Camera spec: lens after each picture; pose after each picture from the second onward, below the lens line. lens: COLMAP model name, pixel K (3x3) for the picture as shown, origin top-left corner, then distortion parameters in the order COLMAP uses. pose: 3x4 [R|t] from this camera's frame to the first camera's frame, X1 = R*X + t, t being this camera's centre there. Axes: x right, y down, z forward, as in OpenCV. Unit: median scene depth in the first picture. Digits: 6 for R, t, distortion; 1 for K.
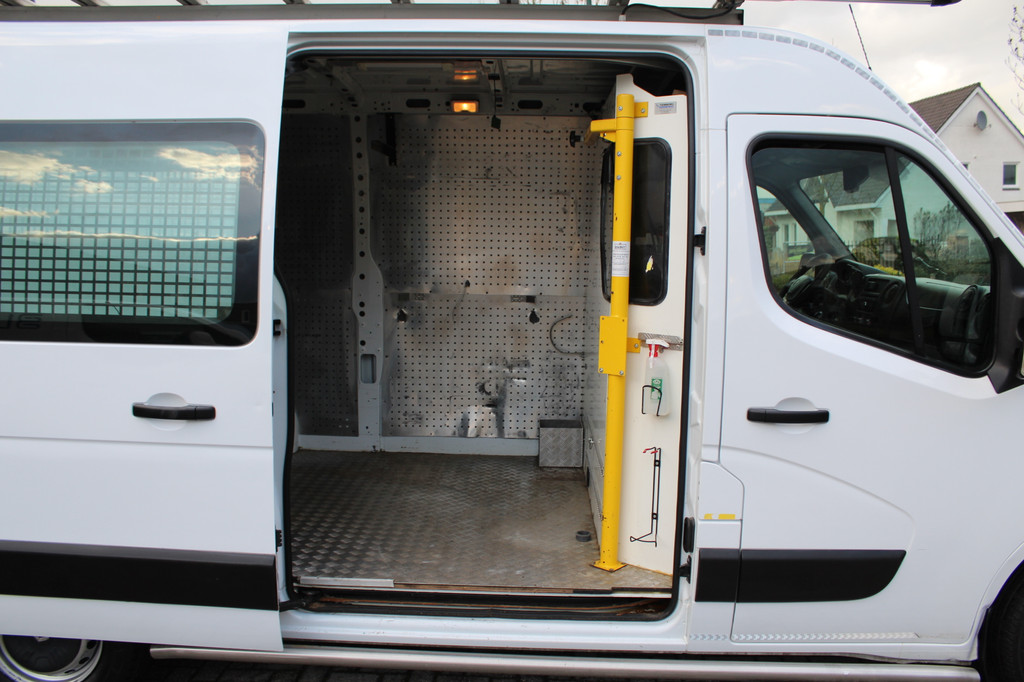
lens RADIAL K [[852.9, 0, 510.9], [0, 852.9, 347.5], [0, 0, 1]] dist [-0.134115, 0.090326]
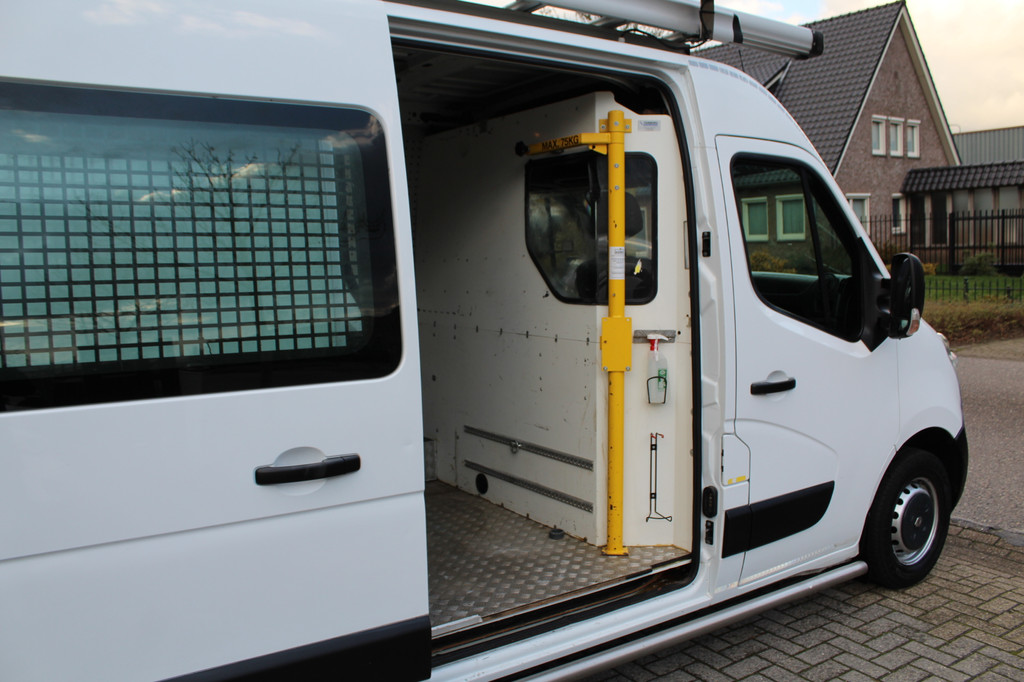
lens RADIAL K [[852.9, 0, 511.2], [0, 852.9, 346.9], [0, 0, 1]] dist [-0.134115, 0.090326]
pose [[0.808333, -0.087785, 0.582145, -0.638216], [0.099258, 0.994987, 0.012215, -0.026091], [-0.580298, 0.047909, 0.812993, 0.216219]]
